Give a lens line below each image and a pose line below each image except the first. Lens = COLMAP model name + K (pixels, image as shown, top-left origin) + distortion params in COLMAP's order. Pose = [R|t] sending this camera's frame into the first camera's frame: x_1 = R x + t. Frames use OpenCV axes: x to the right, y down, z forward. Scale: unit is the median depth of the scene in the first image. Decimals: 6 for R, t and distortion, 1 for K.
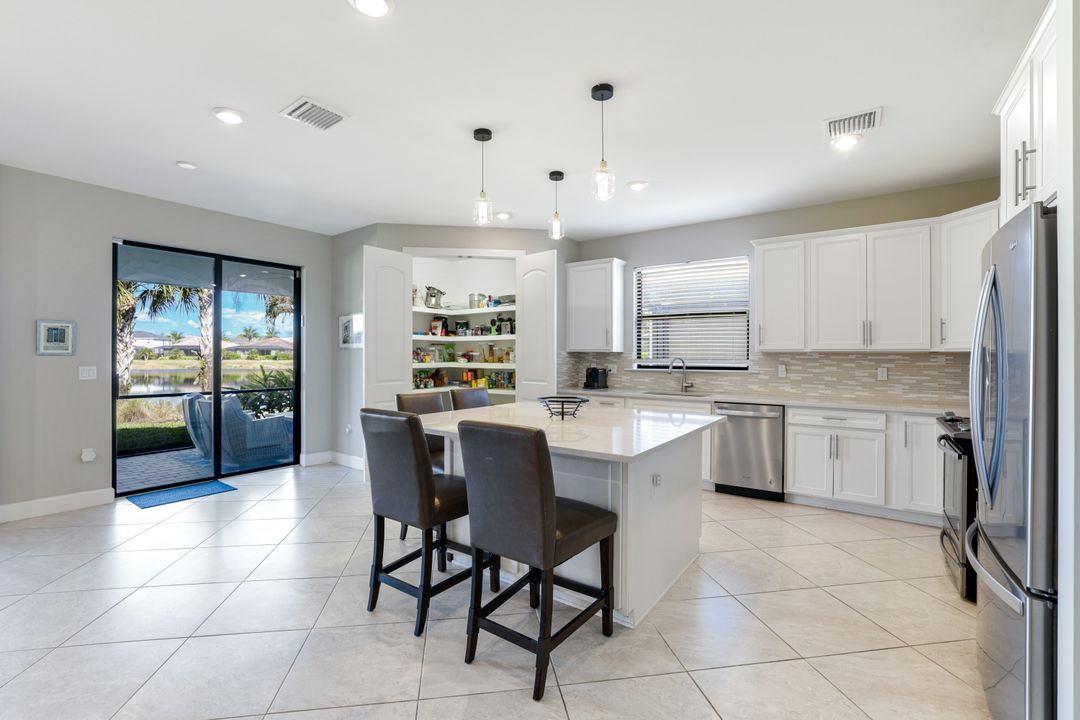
lens RADIAL K [[470.8, 0, 539.1], [0, 470.8, 361.8], [0, 0, 1]] dist [-0.016006, -0.000062]
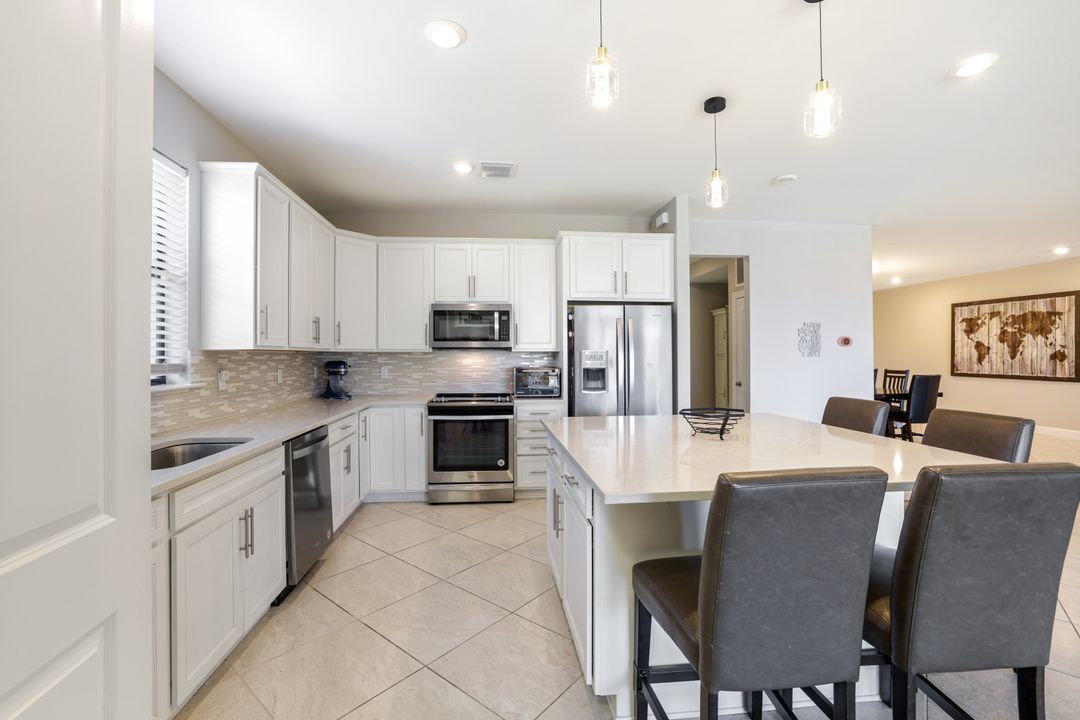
lens RADIAL K [[470.8, 0, 537.2], [0, 470.8, 354.0], [0, 0, 1]] dist [-0.016006, -0.000062]
pose [[-0.645872, 0.004326, 0.763433, -1.131925], [0.015294, 0.999857, 0.007273, -0.067004], [-0.763292, 0.016373, -0.645846, 5.488906]]
